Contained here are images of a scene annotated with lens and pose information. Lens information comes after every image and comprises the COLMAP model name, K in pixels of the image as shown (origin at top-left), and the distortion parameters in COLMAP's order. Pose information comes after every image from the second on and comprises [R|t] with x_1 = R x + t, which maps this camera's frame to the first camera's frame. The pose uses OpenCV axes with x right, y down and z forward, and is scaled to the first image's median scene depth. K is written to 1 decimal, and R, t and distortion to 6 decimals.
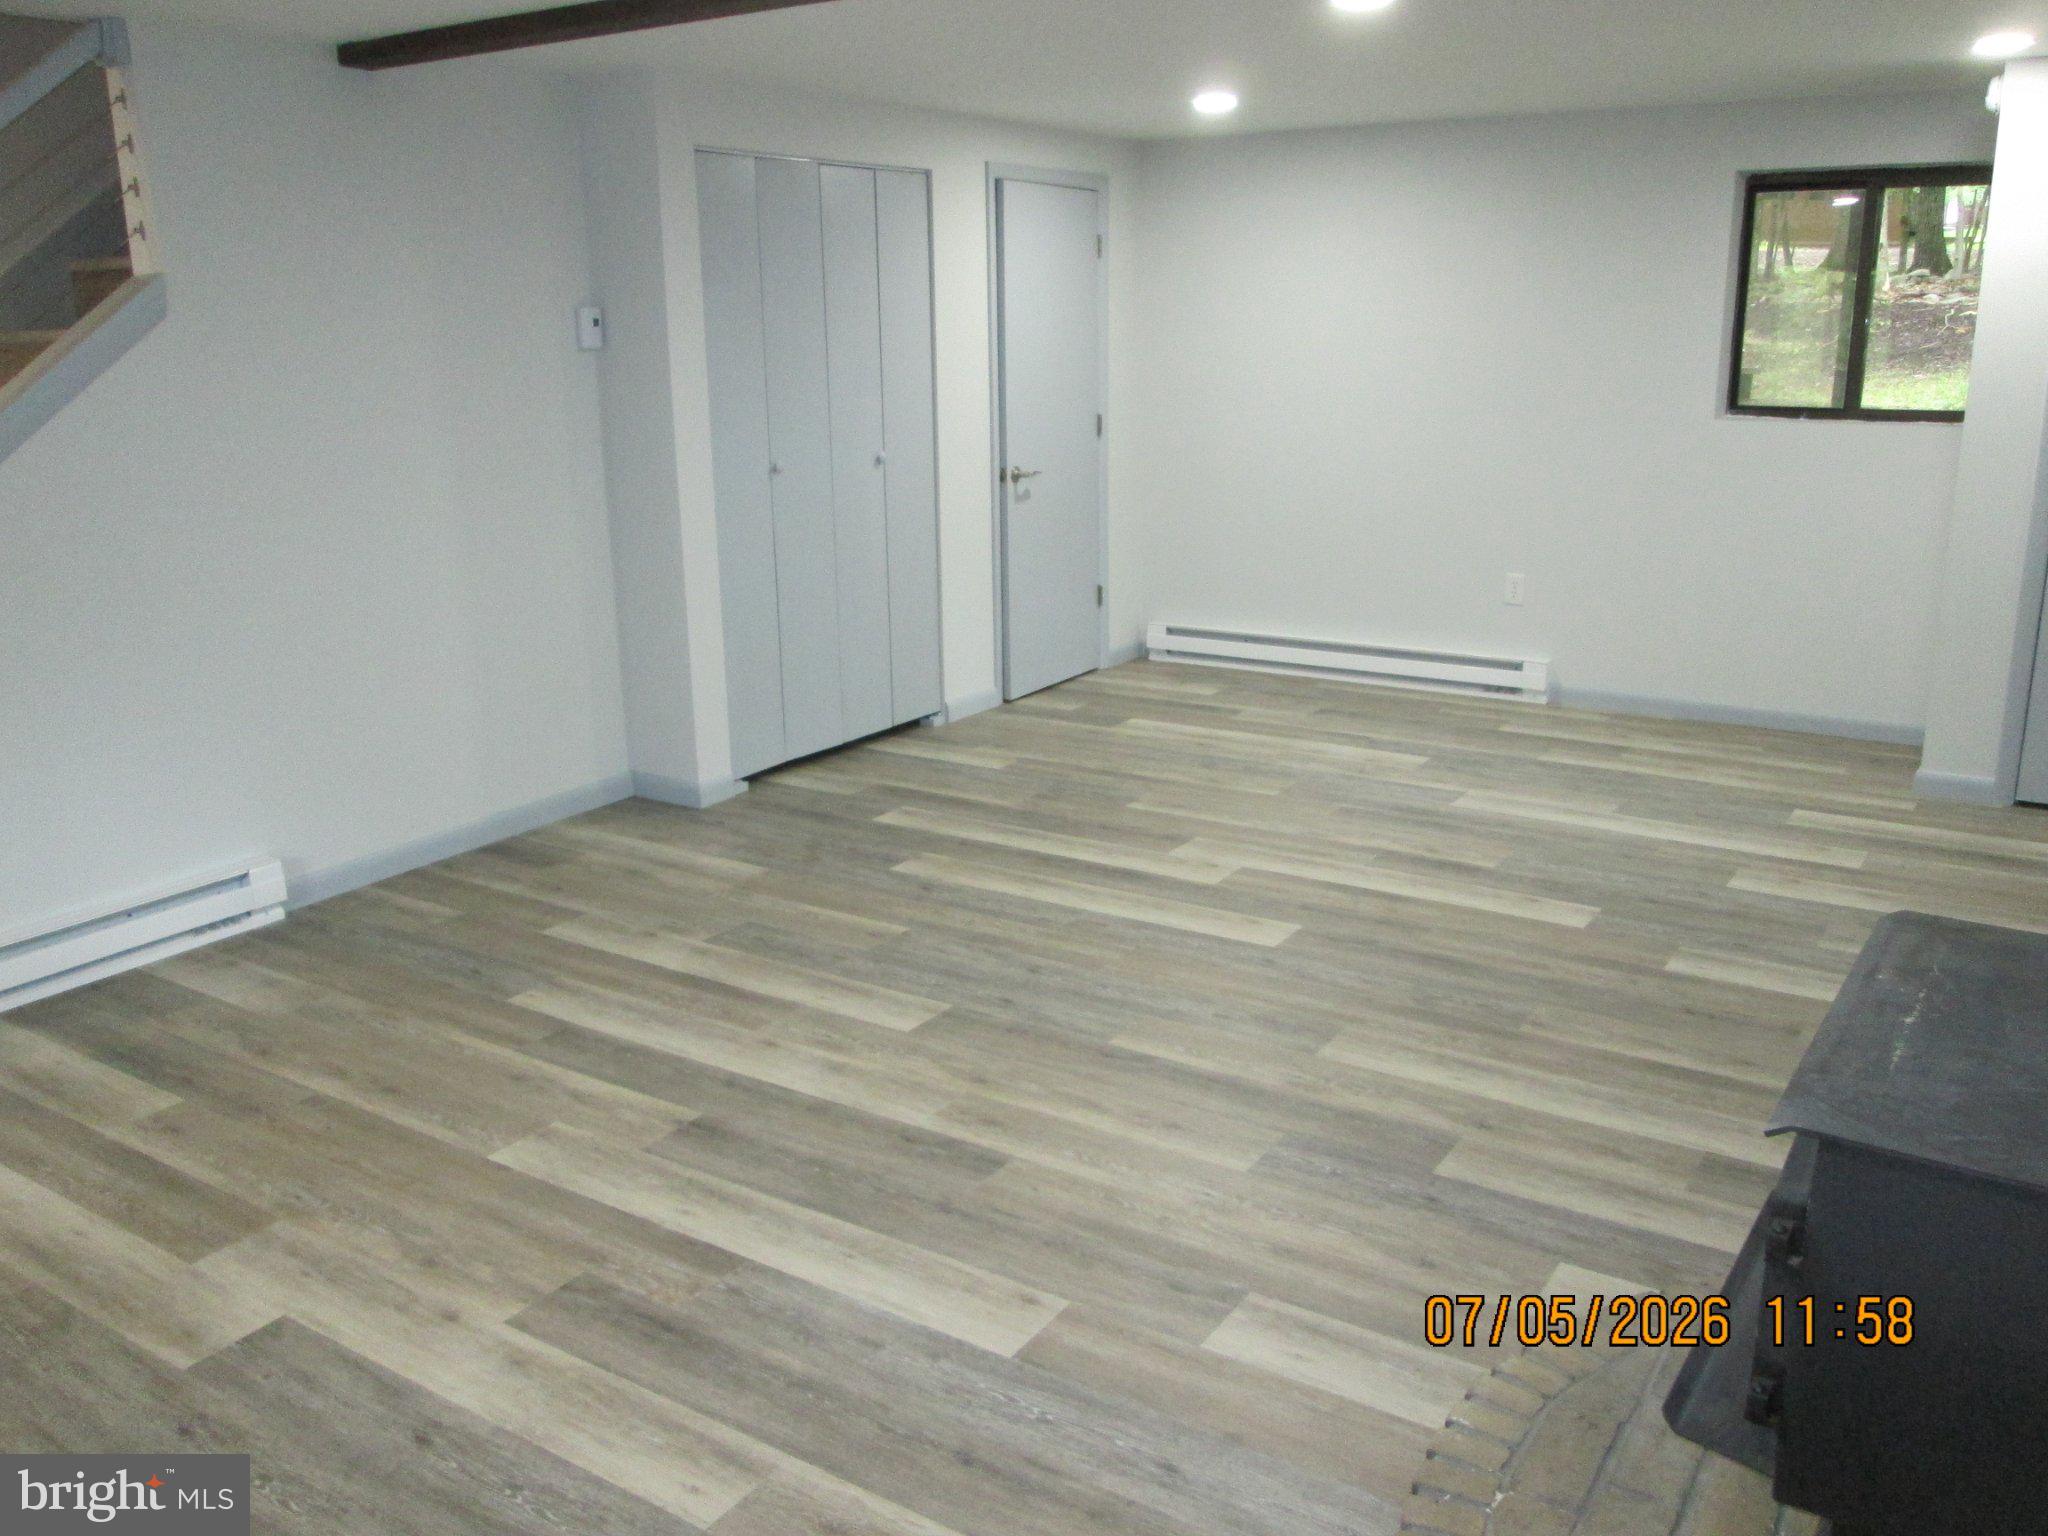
lens RADIAL K [[1685.3, 0, 1030.3], [0, 1685.3, 763.3], [0, 0, 1]] dist [-0.051180, 0.018757]
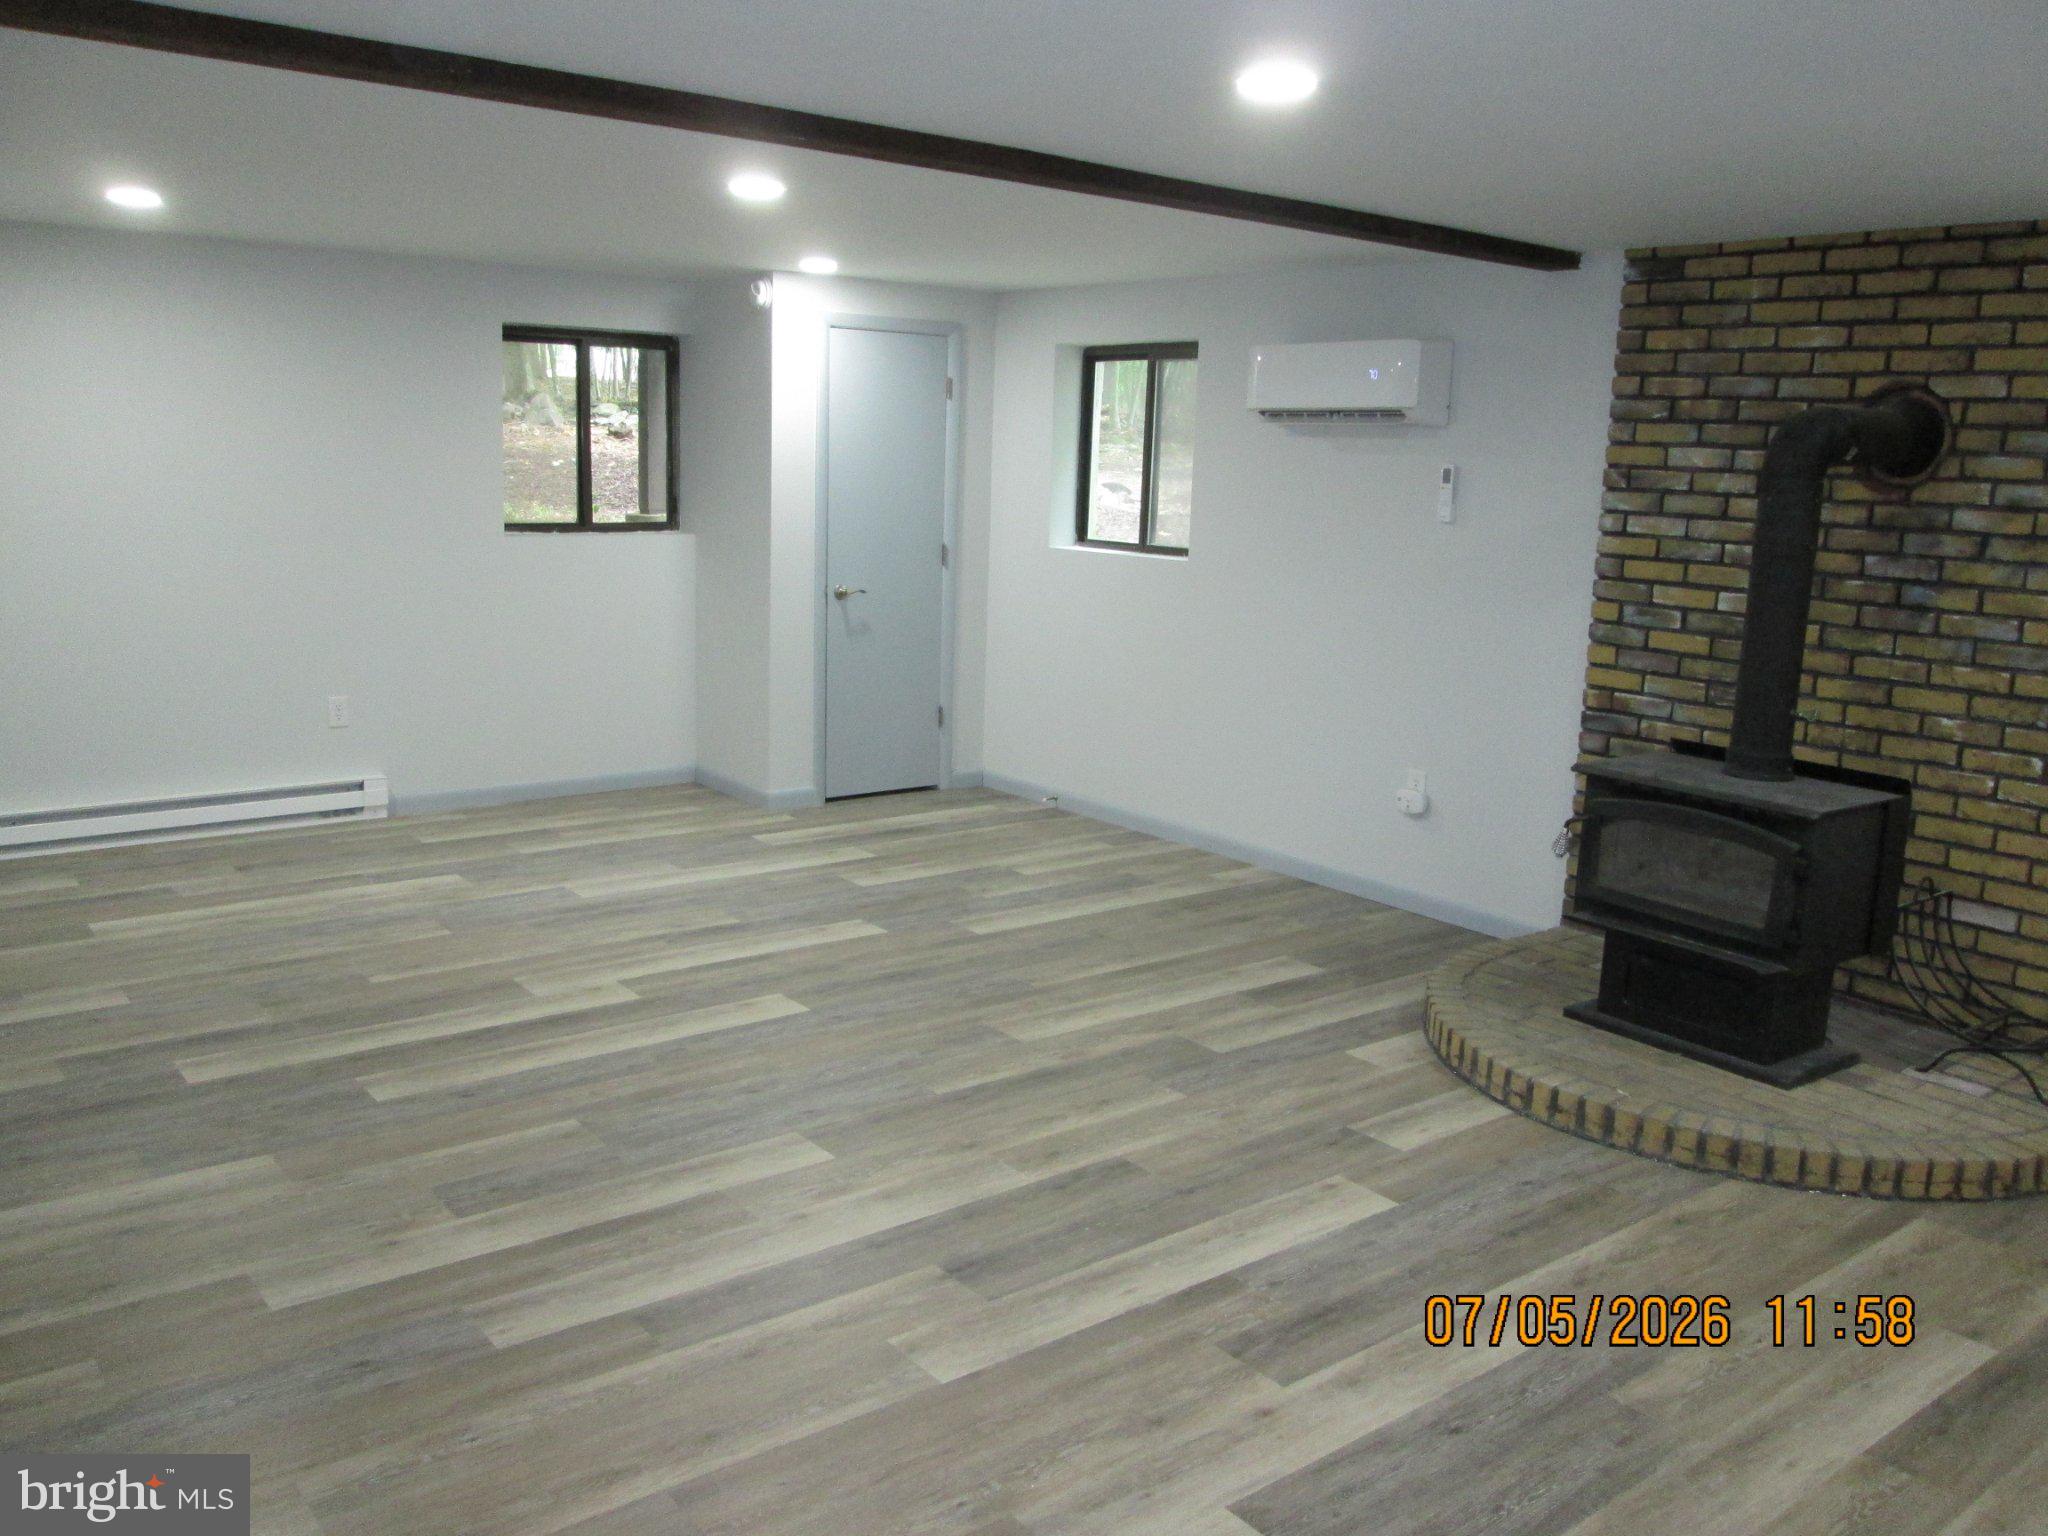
lens RADIAL K [[1685.3, 0, 1028.5], [0, 1685.3, 774.8], [0, 0, 1]] dist [-0.051180, 0.018757]
pose [[0.321782, -0.160994, 0.933026, -0.799650], [0.212554, 0.972568, 0.094511, -0.114372], [-0.922647, 0.167906, 0.347175, 0.431306]]
